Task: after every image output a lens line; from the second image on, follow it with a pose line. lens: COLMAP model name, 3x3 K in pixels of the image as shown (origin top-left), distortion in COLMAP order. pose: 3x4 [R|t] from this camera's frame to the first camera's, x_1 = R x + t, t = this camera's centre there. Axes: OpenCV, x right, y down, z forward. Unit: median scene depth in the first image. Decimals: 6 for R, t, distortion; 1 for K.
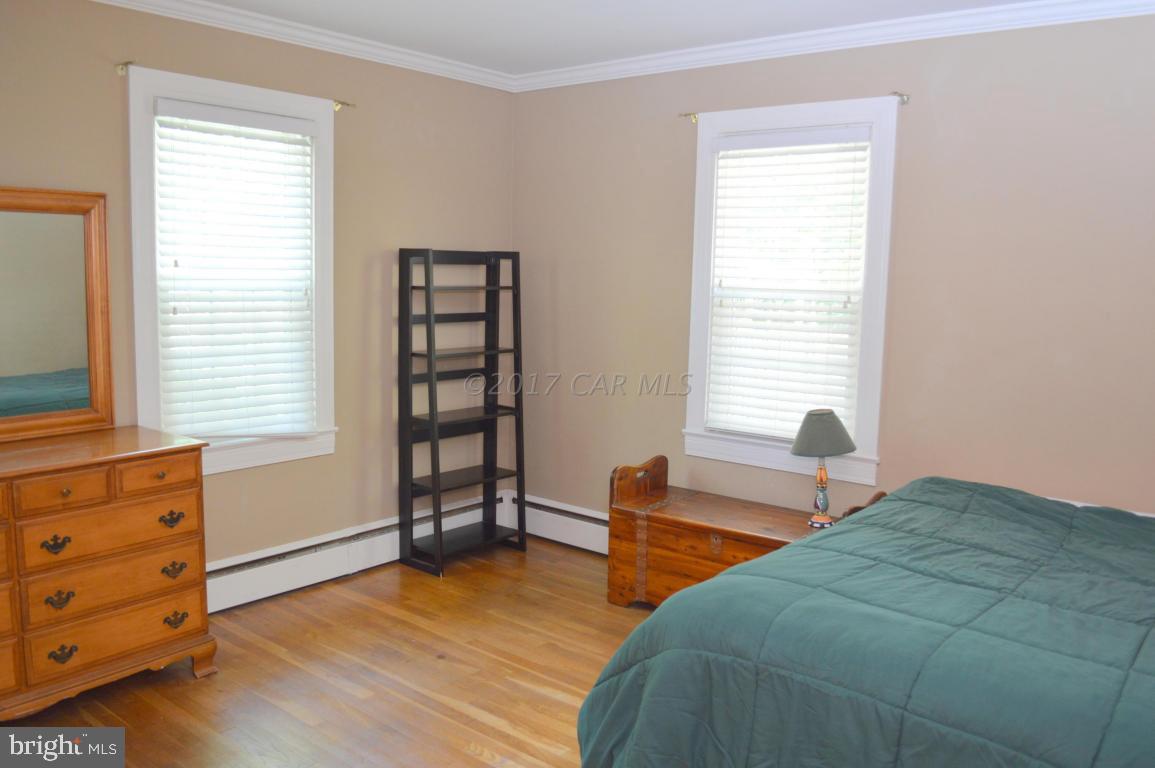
lens RADIAL K [[915.9, 0, 570.8], [0, 915.9, 381.7], [0, 0, 1]] dist [-0.081908, 0.007205]
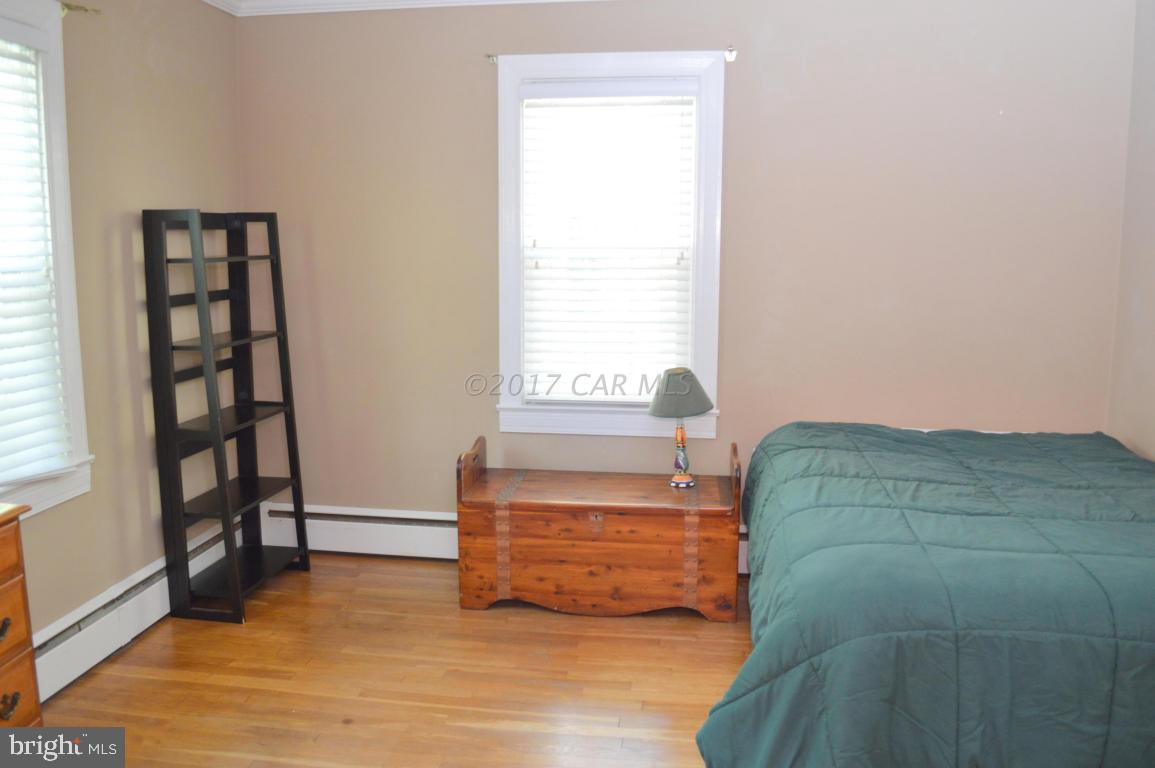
lens RADIAL K [[915.9, 0, 570.8], [0, 915.9, 381.7], [0, 0, 1]] dist [-0.081908, 0.007205]
pose [[0.852423, -0.100383, 0.513125, -0.306168], [0.079923, 0.994880, 0.061858, -0.023789], [-0.516707, -0.011719, 0.856082, 0.195247]]
